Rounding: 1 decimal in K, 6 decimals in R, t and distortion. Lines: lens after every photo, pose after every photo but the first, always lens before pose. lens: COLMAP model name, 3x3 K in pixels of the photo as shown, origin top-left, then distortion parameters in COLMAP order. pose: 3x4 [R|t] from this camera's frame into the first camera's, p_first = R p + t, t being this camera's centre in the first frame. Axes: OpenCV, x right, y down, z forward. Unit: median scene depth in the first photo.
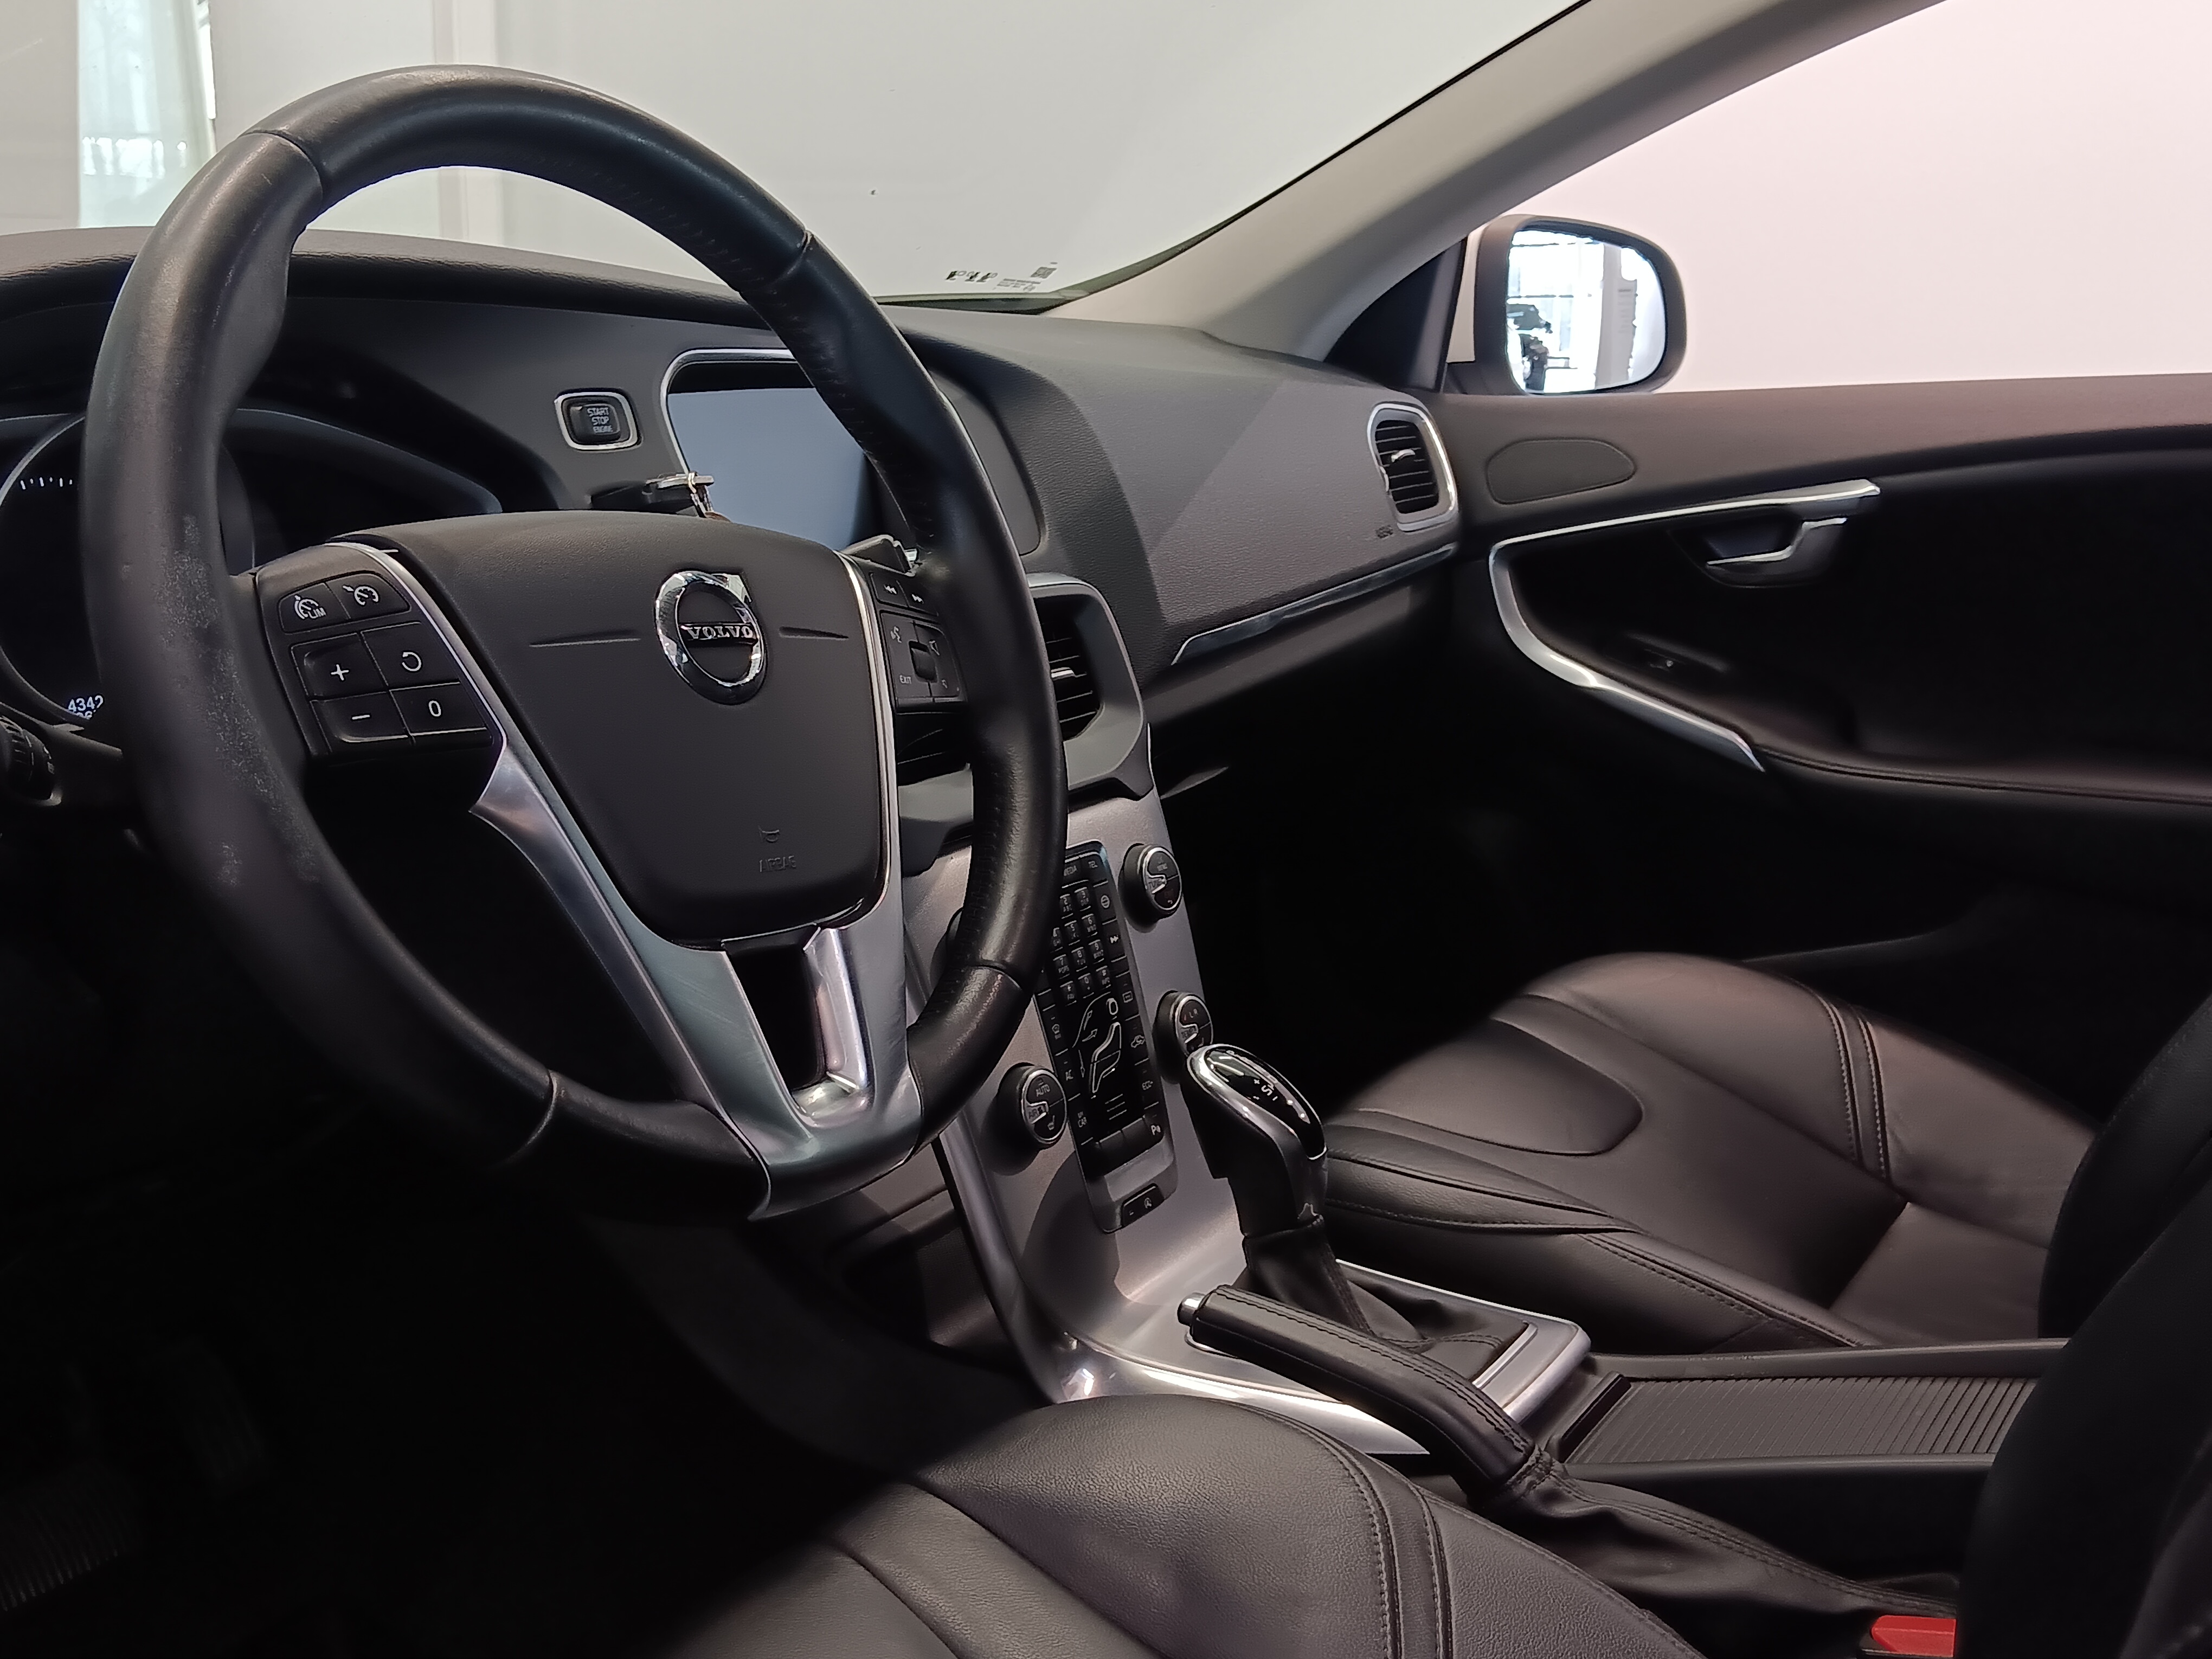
lens RADIAL K [[2289.0, 0, 1106.0], [0, 2289.0, 829.5], [0, 0, 1]] dist [0.111414, -0.453897]
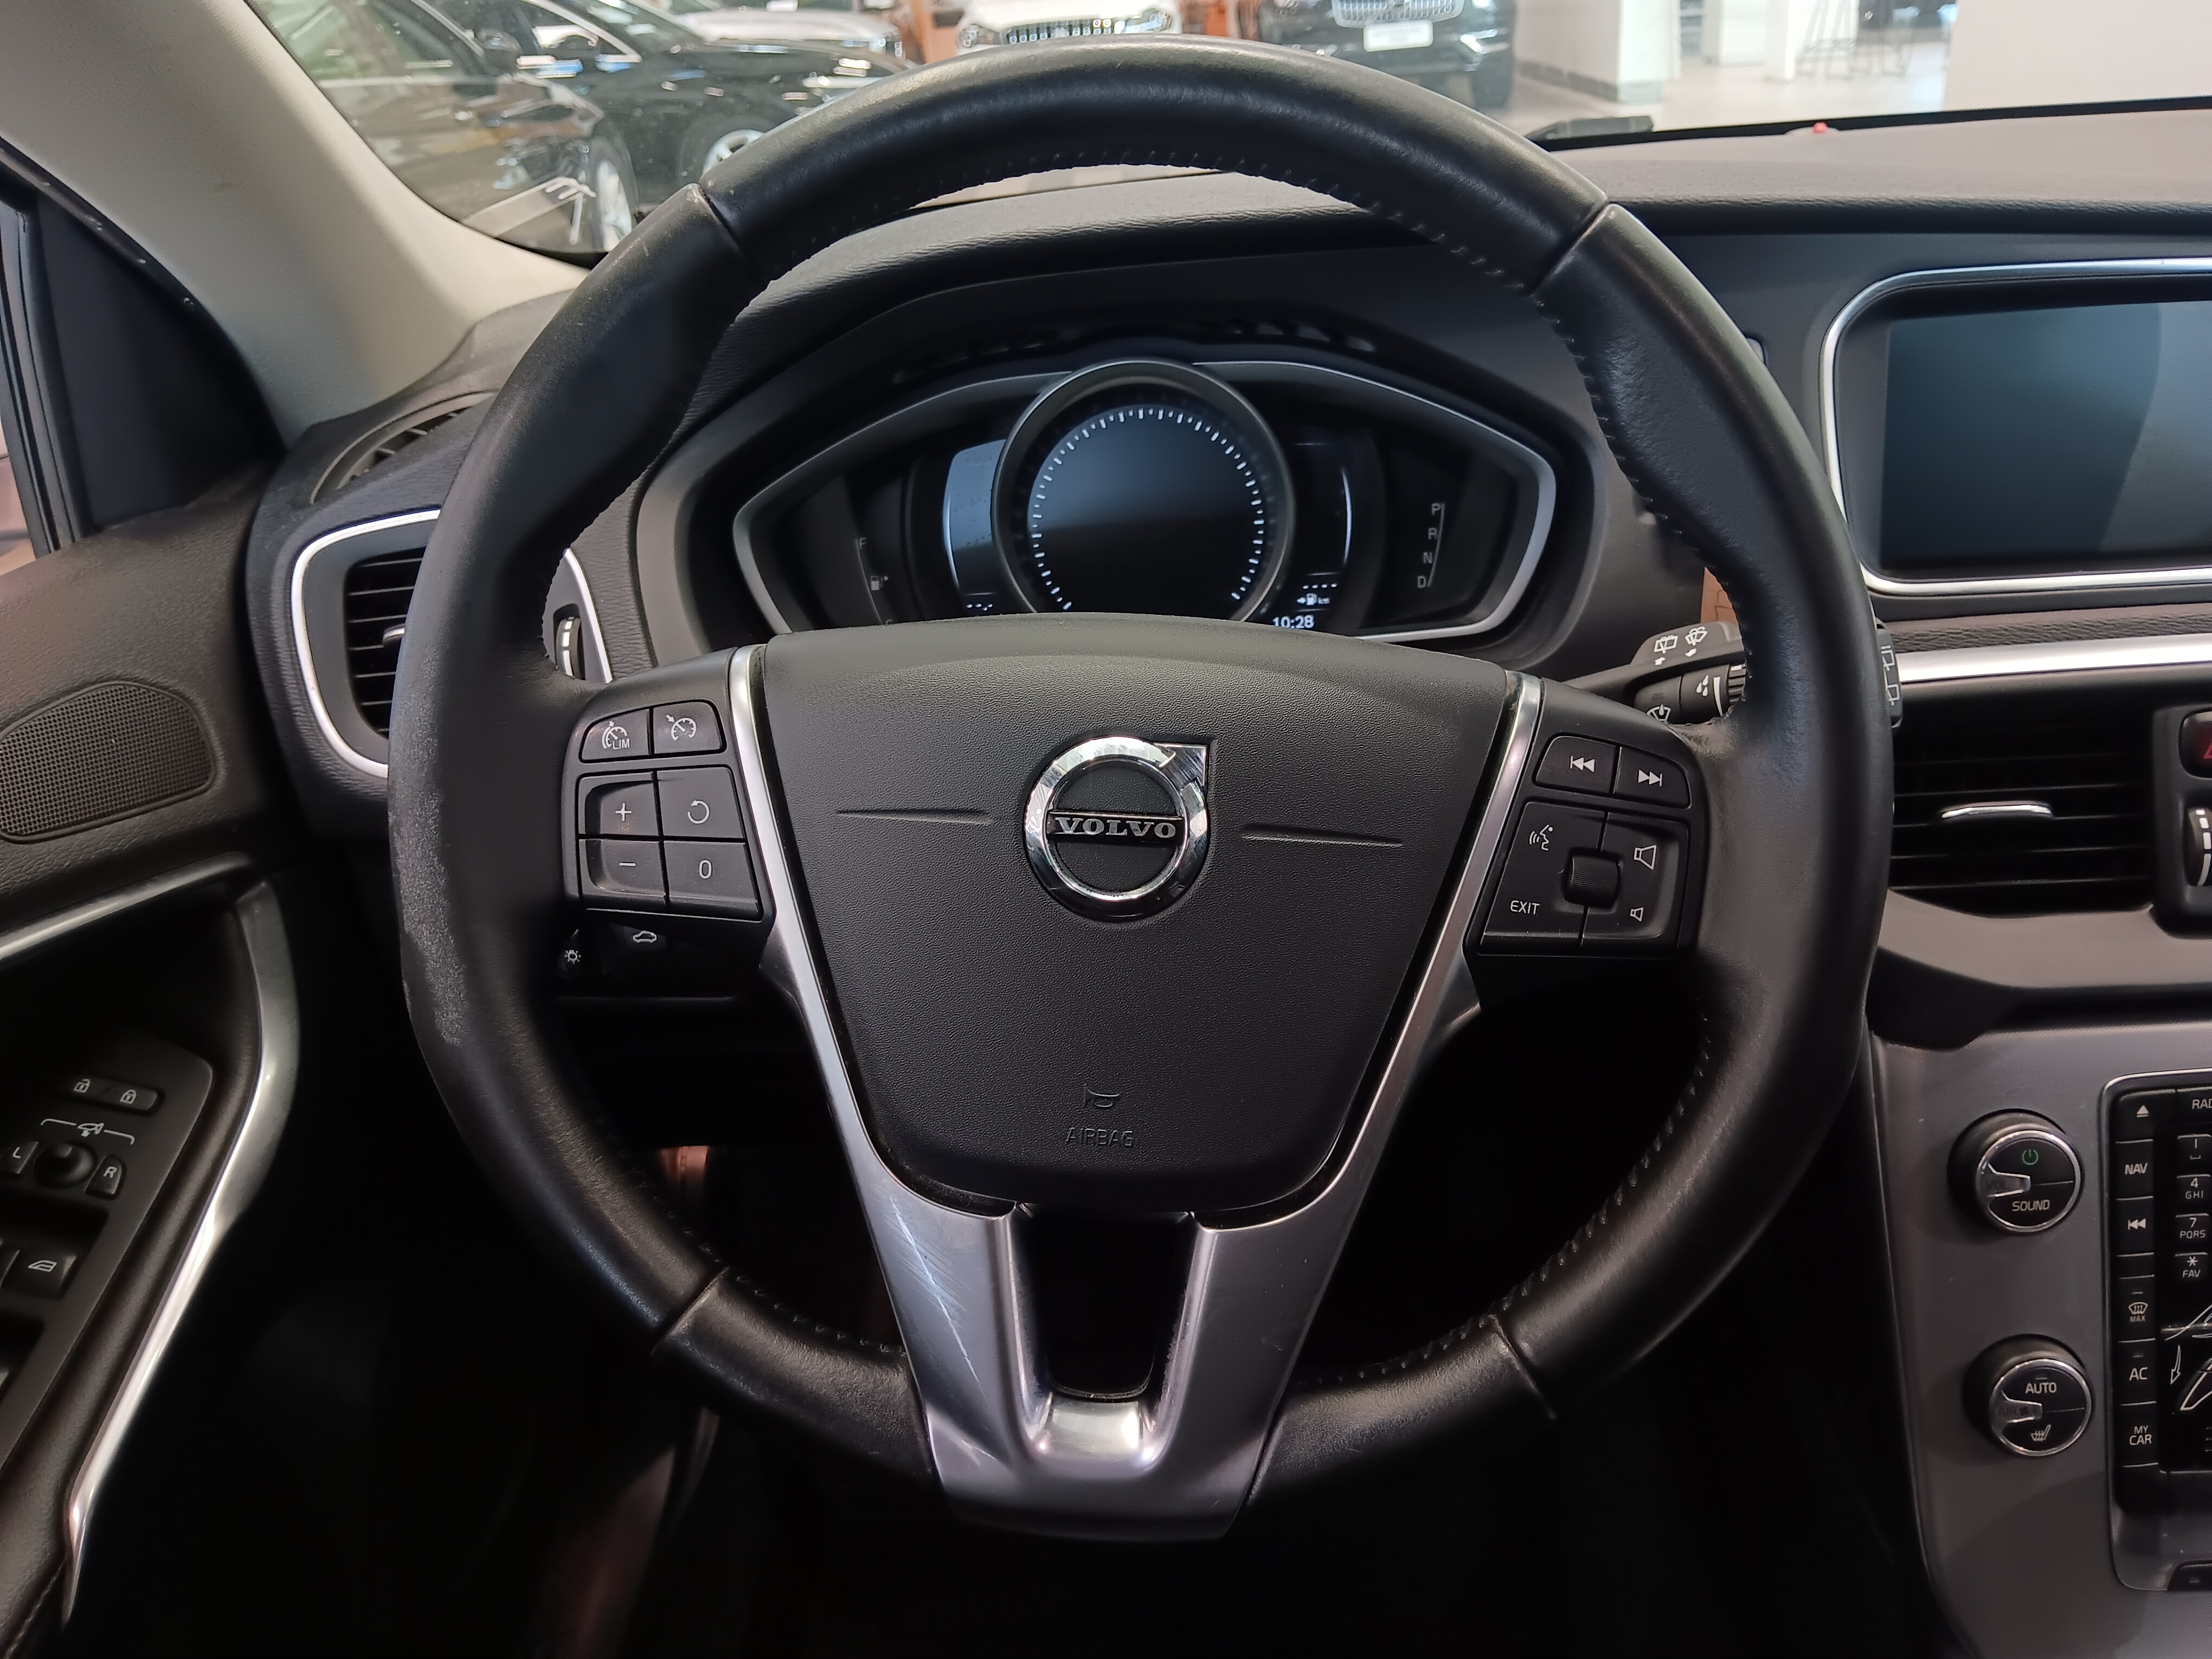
lens RADIAL K [[1637.7, 0, 1106.0], [0, 1637.7, 829.5], [0, 0, 1]] dist [0.085933, -0.142269]
pose [[0.500045, 0.322906, -0.803546, 0.188636], [-0.114575, 0.944395, 0.308206, -0.179413], [0.858387, -0.062050, 0.509237, 0.515642]]
